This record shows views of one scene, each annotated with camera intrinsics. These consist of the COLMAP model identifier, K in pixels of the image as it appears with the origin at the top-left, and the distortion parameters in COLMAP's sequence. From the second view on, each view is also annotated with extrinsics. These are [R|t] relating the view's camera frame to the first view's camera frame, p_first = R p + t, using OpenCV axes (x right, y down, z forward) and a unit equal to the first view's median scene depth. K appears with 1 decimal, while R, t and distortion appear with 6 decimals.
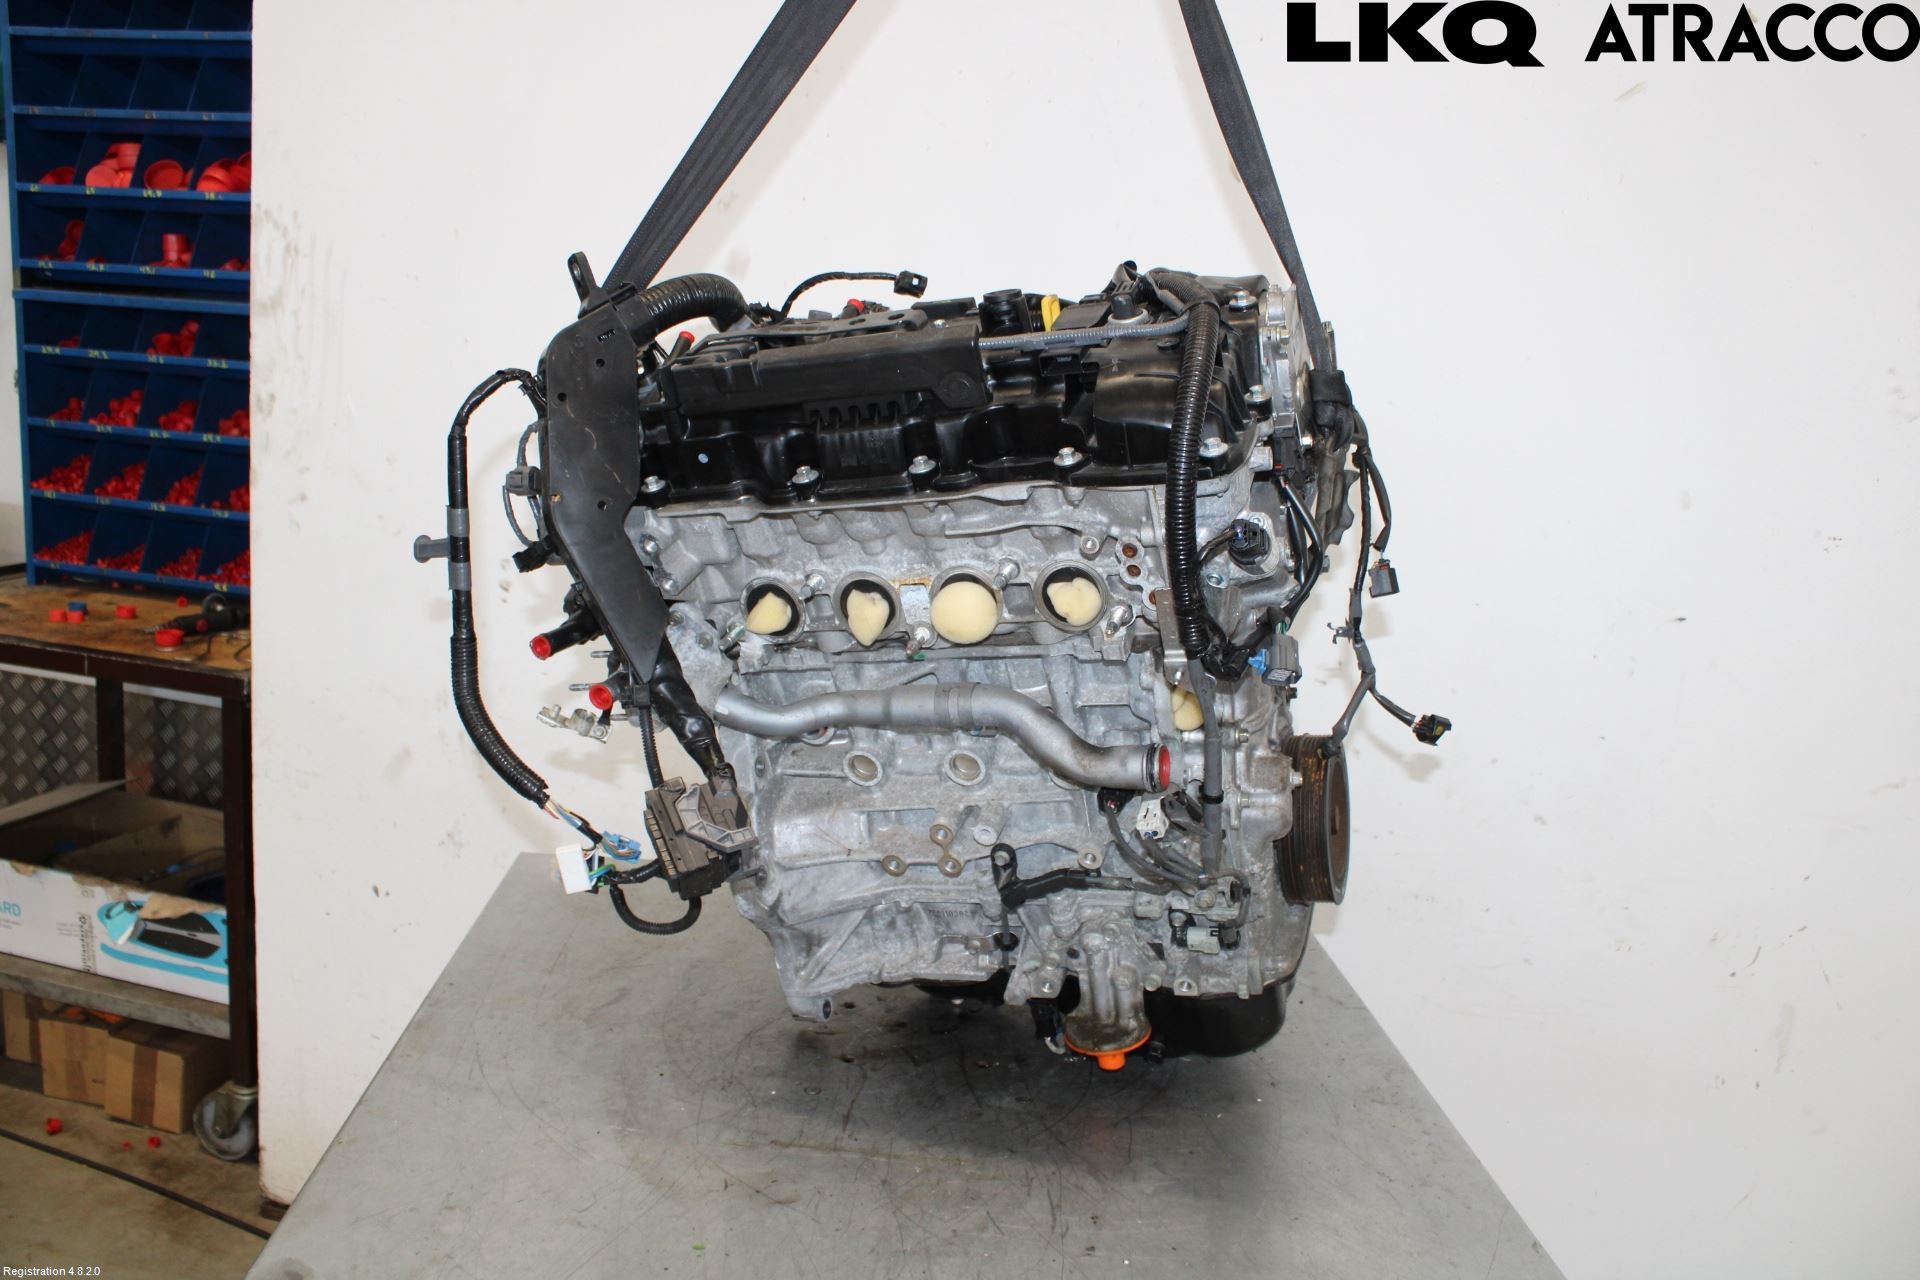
lens RADIAL K [[1535.0, 0, 965.0], [0, 1535.0, 633.9], [0, 0, 1]] dist [-0.164253, 0.120731]
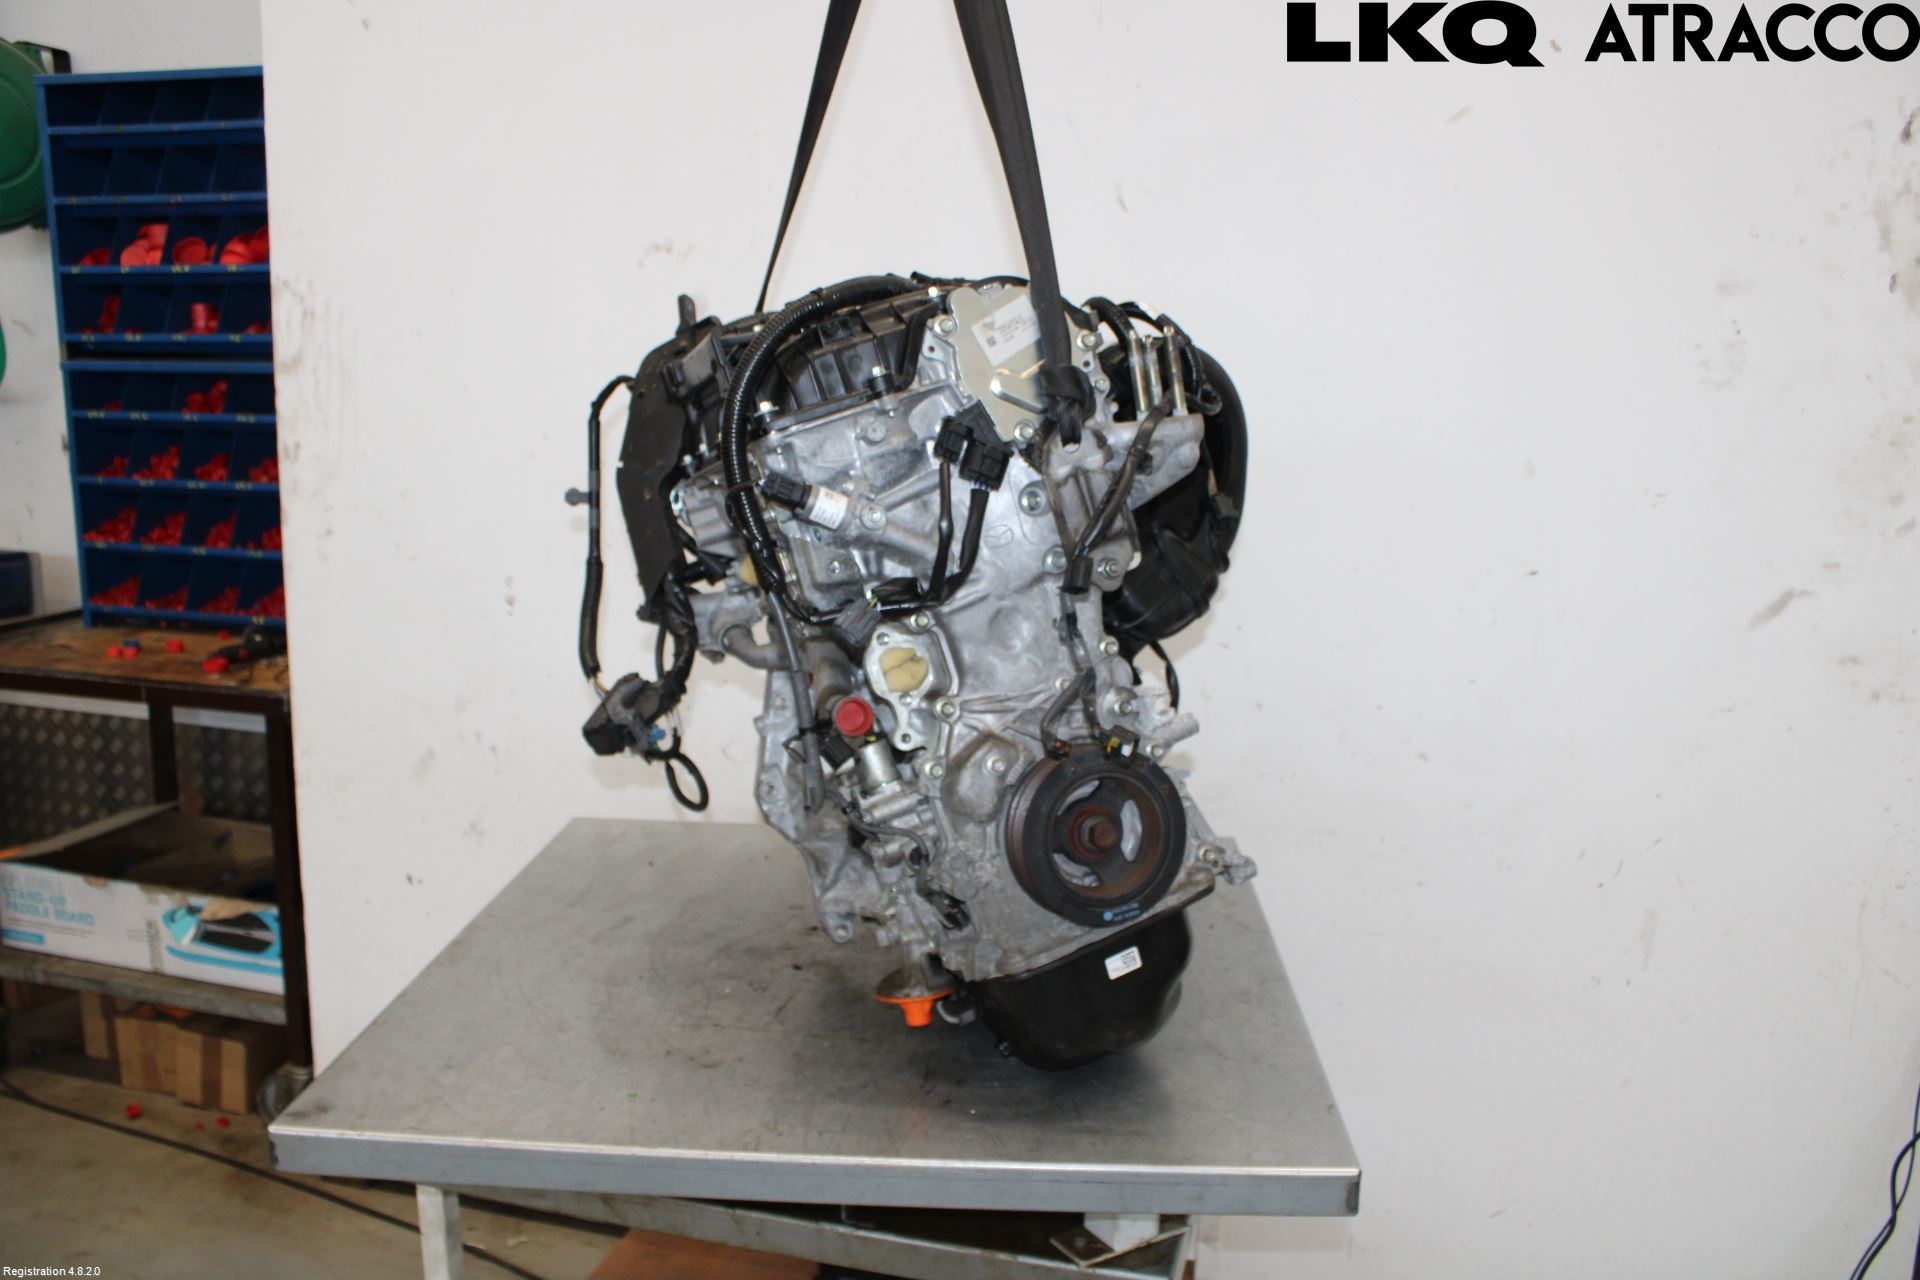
lens RADIAL K [[1523.7, 0, 960.0], [0, 1523.7, 640.0], [0, 0, 1]] dist [-0.166035, 0.119100]
pose [[0.998577, -0.050646, -0.016694, 0.038943], [0.050557, 0.998705, -0.005728, 0.016455], [0.016963, 0.004876, 0.999844, -0.092859]]
